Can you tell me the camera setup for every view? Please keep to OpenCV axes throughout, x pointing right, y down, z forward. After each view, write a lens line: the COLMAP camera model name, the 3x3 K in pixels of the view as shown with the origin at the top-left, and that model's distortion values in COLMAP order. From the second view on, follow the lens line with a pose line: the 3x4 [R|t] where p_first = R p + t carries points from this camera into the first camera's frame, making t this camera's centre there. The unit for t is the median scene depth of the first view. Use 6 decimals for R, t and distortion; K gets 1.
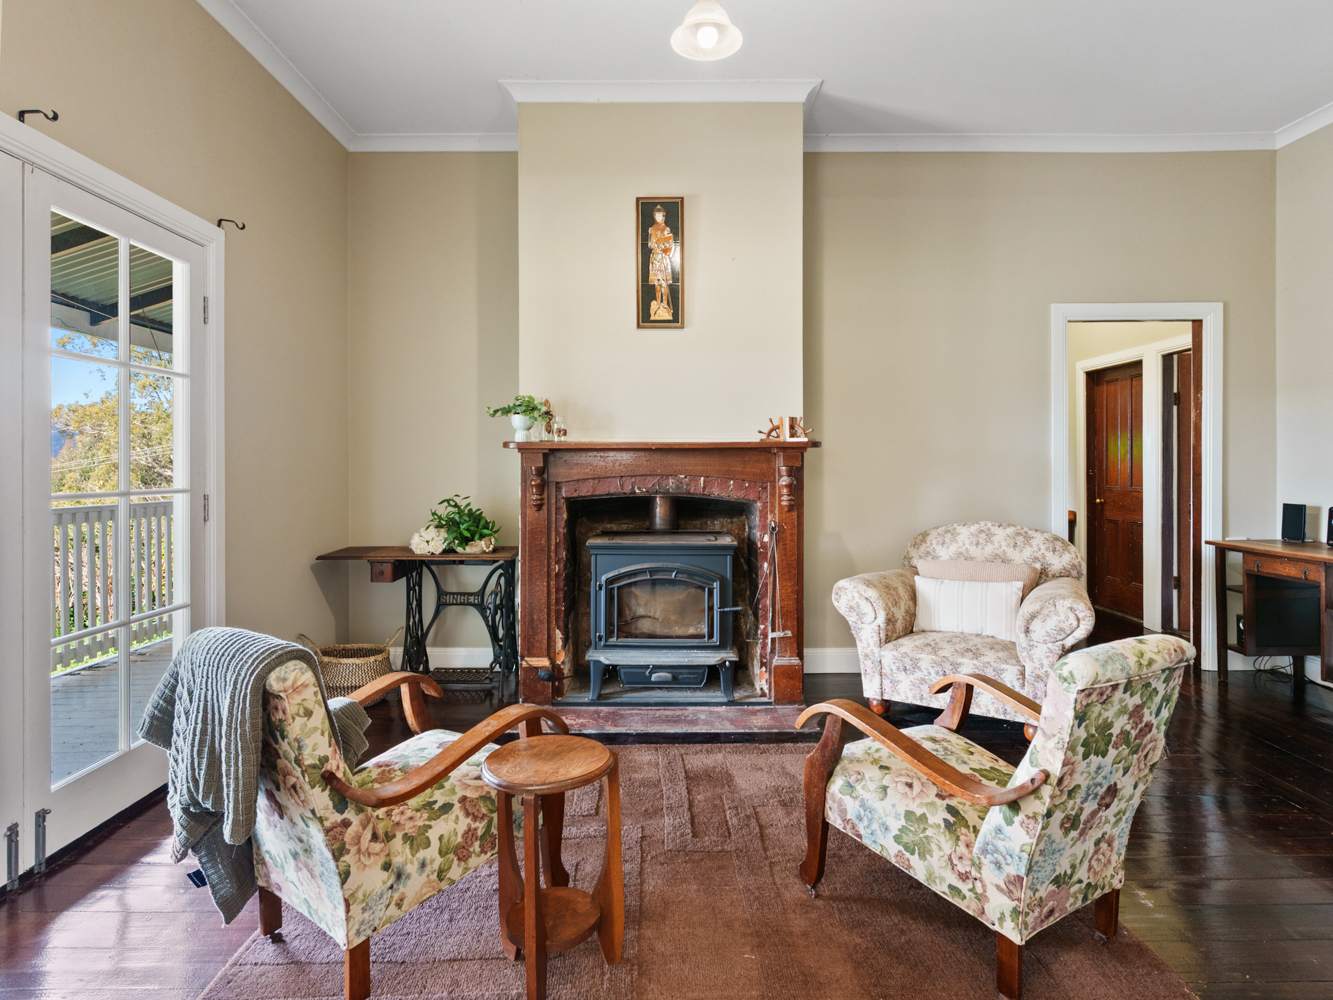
lens RADIAL K [[714.0, 0, 667.0], [0, 714.0, 482.7], [0, 0, 1]] dist [0.004686, 0.001648]
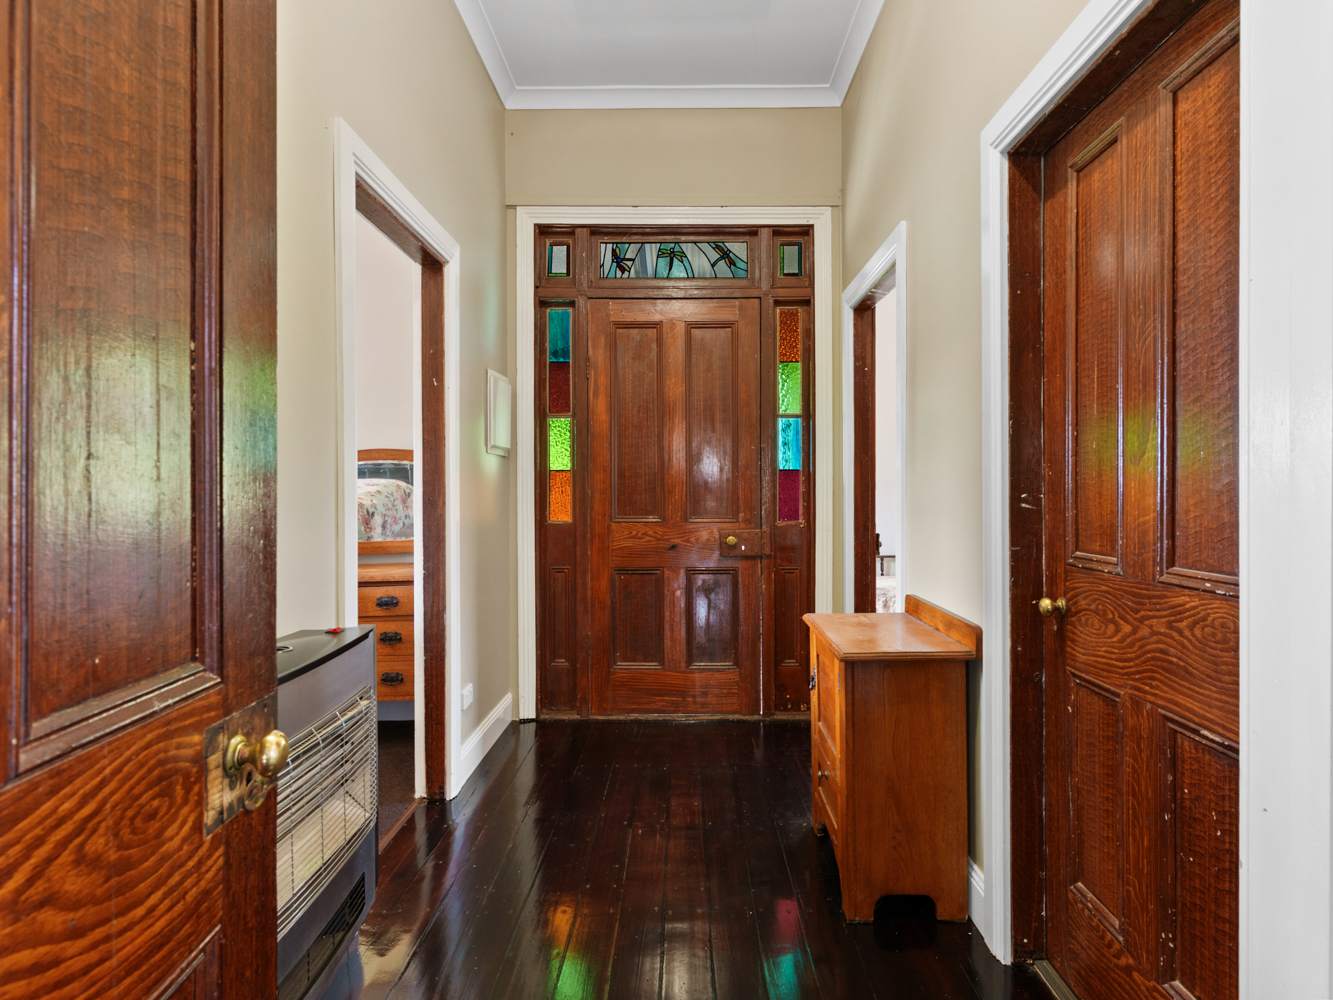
lens RADIAL K [[714.0, 0, 667.0], [0, 714.0, 482.7], [0, 0, 1]] dist [0.004686, 0.001648]
pose [[0.999903, 0.001997, -0.013815, 0.460308], [-0.002034, 0.999994, -0.002688, -0.020749], [0.013810, 0.002716, 0.999901, 0.722896]]
